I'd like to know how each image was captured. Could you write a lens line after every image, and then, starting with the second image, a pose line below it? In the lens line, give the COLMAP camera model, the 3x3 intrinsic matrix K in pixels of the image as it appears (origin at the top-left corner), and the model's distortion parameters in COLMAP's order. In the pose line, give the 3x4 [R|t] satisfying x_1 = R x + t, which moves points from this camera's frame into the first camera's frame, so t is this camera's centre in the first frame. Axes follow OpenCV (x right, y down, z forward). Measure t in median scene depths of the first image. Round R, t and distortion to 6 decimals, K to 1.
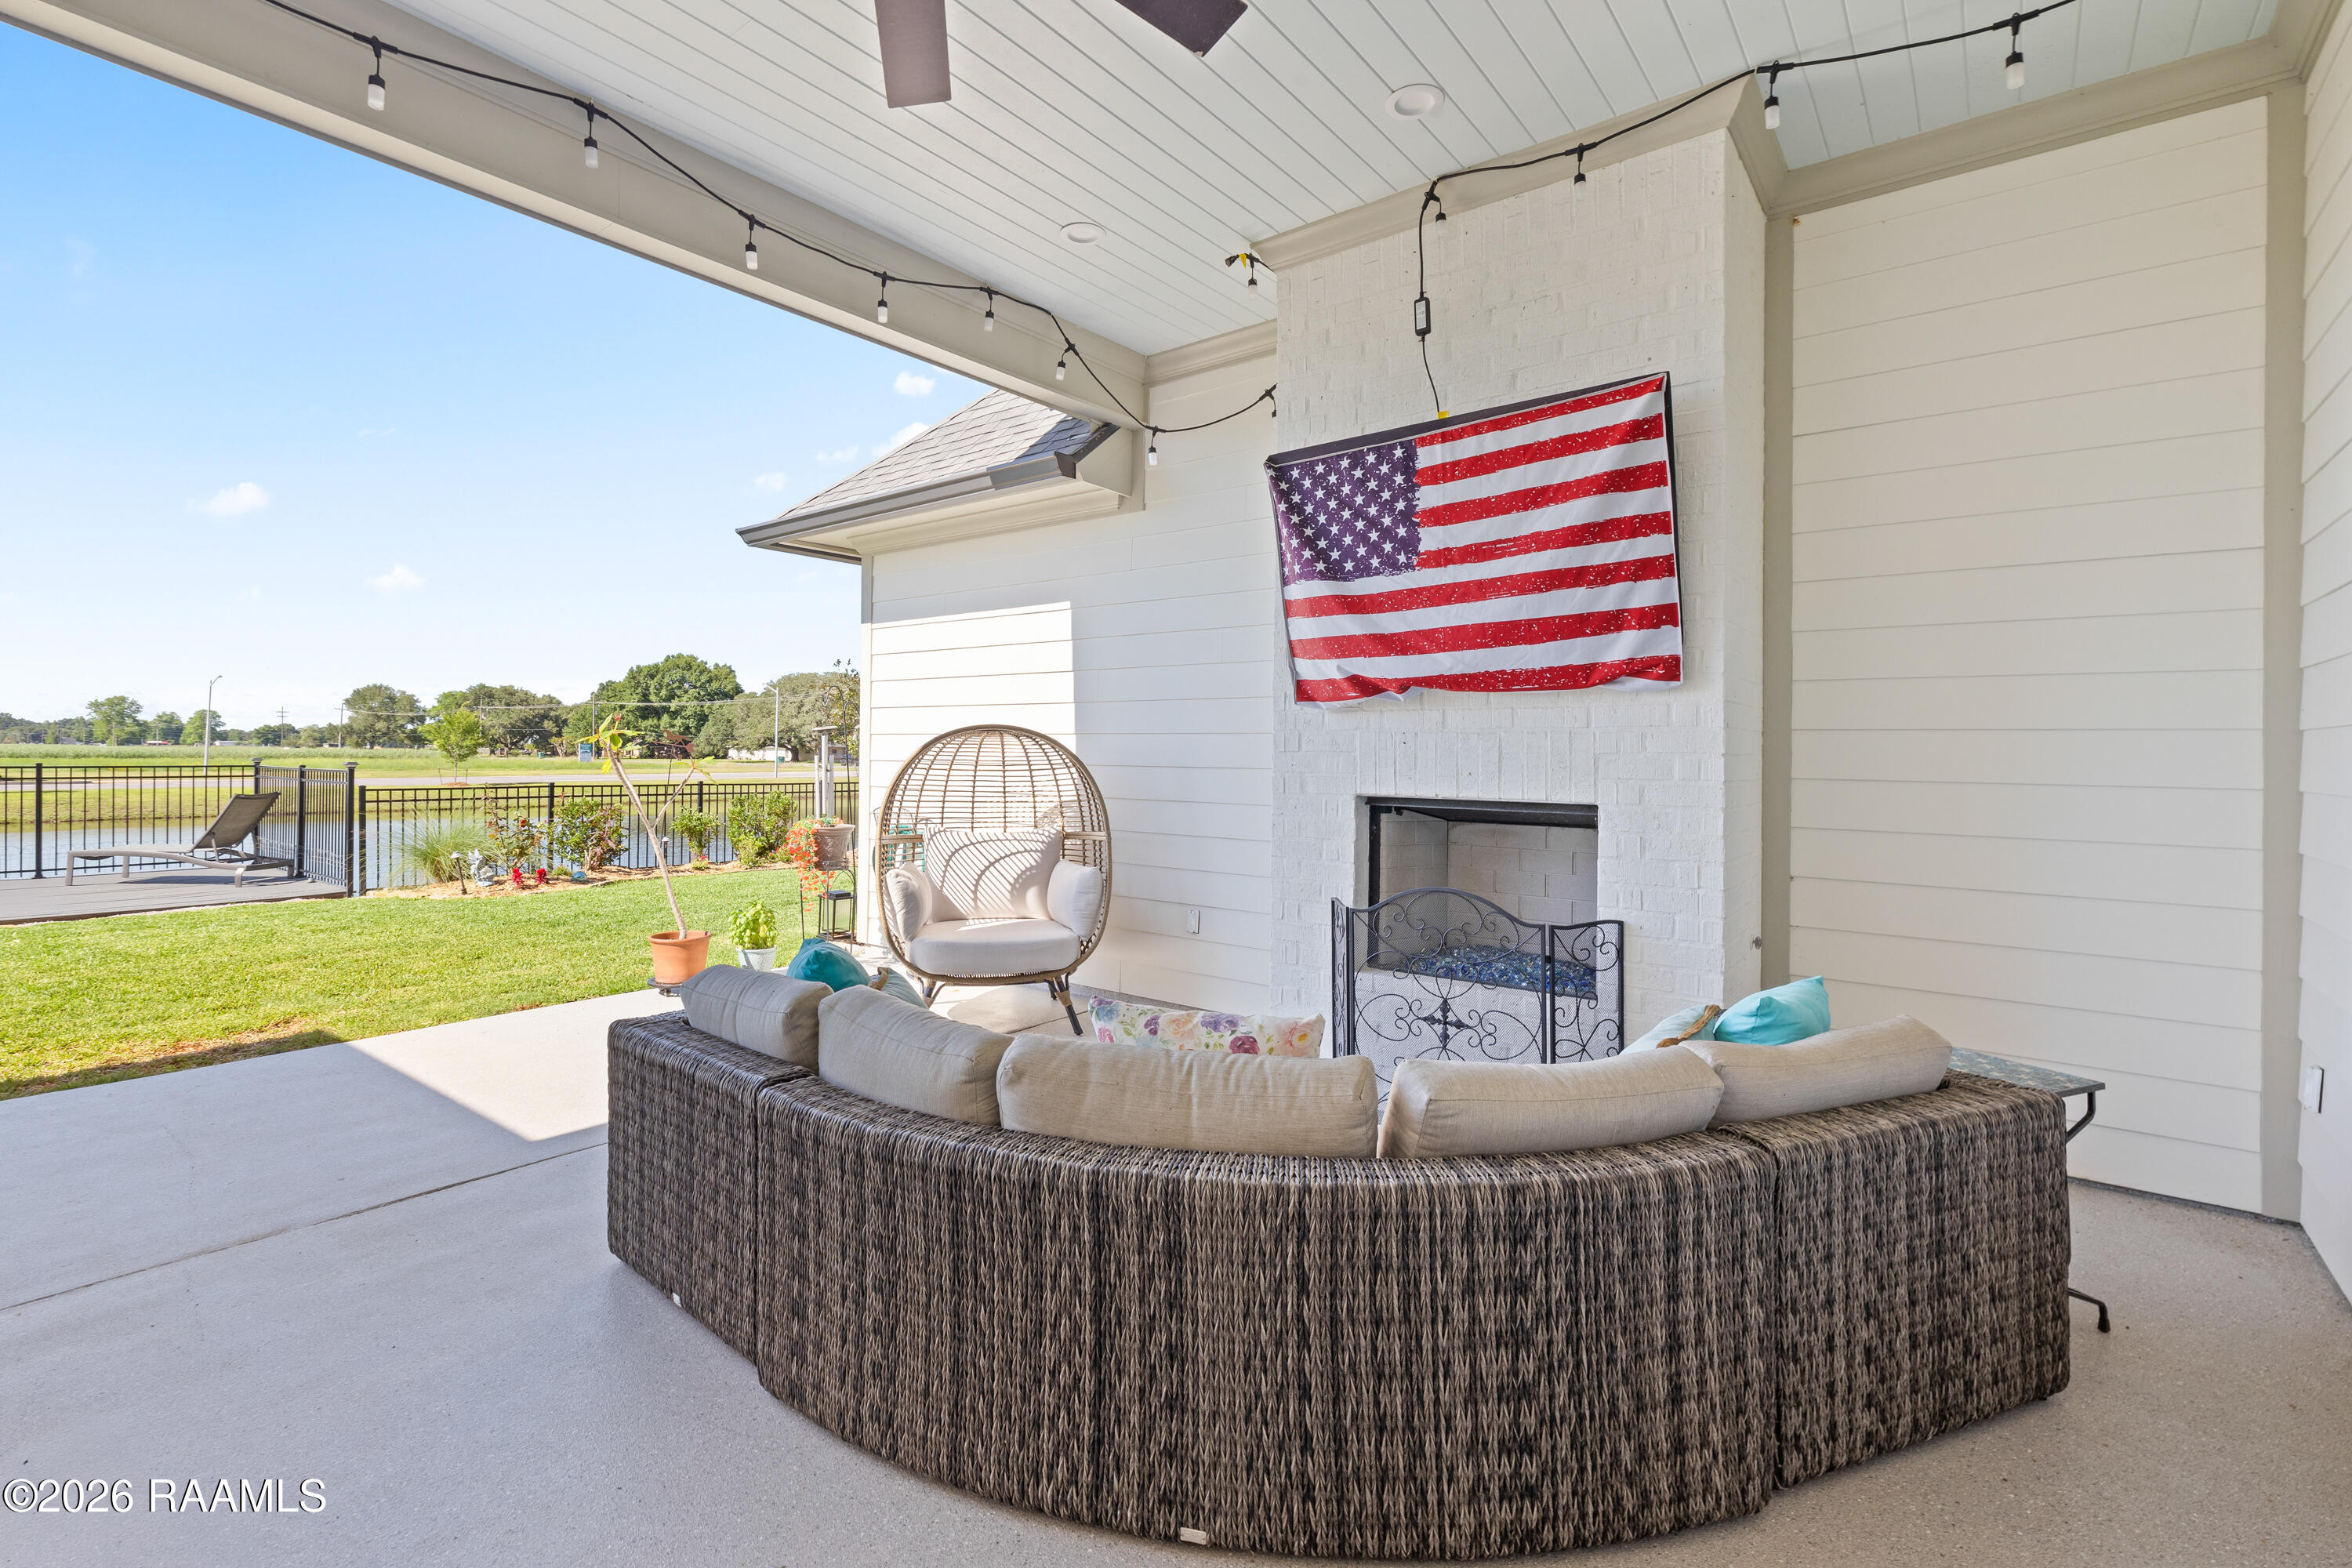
lens RADIAL K [[1084.4, 0, 1173.9], [0, 1084.4, 748.1], [0, 0, 1]] dist [0.013942, 0.000244]
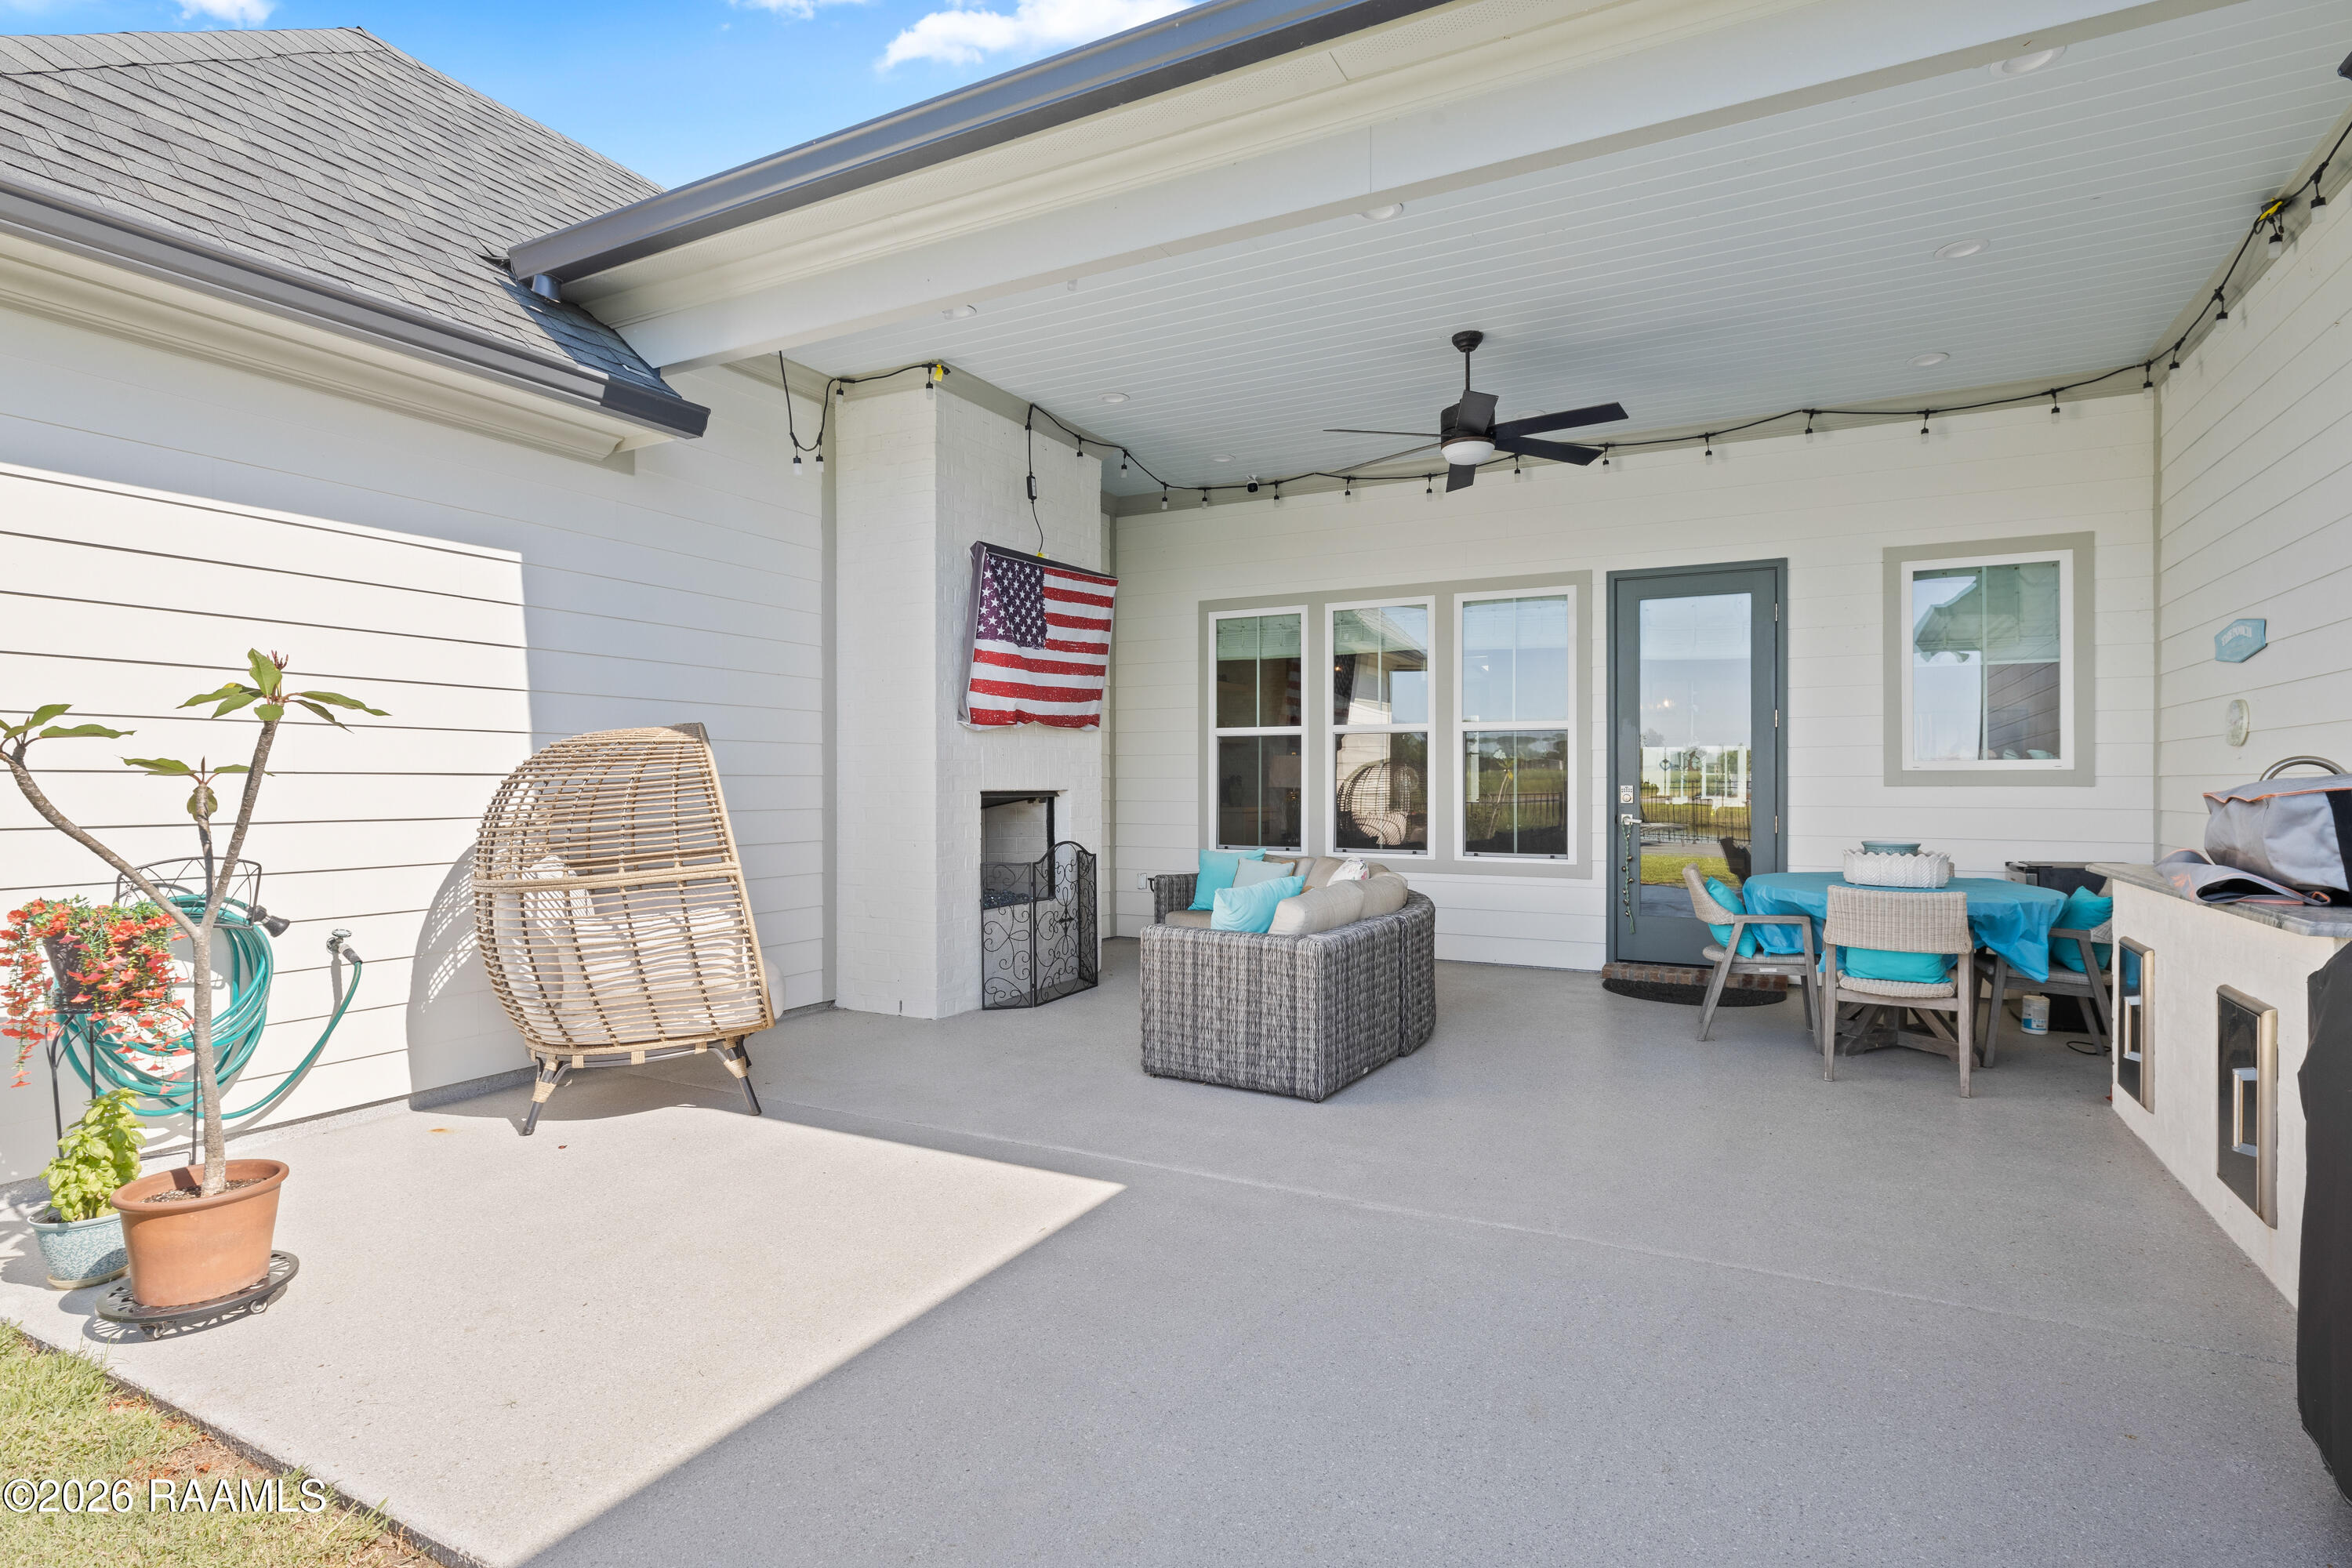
lens RADIAL K [[1154.1, 0, 1176.0], [0, 1154.1, 784.0], [0, 0, 1]] dist [0.000085, -0.000001]
pose [[-0.175916, -0.012001, 0.984332, -1.494795], [-0.004005, 0.999926, 0.011475, 0.016660], [-0.984397, -0.001924, -0.175951, 1.101157]]
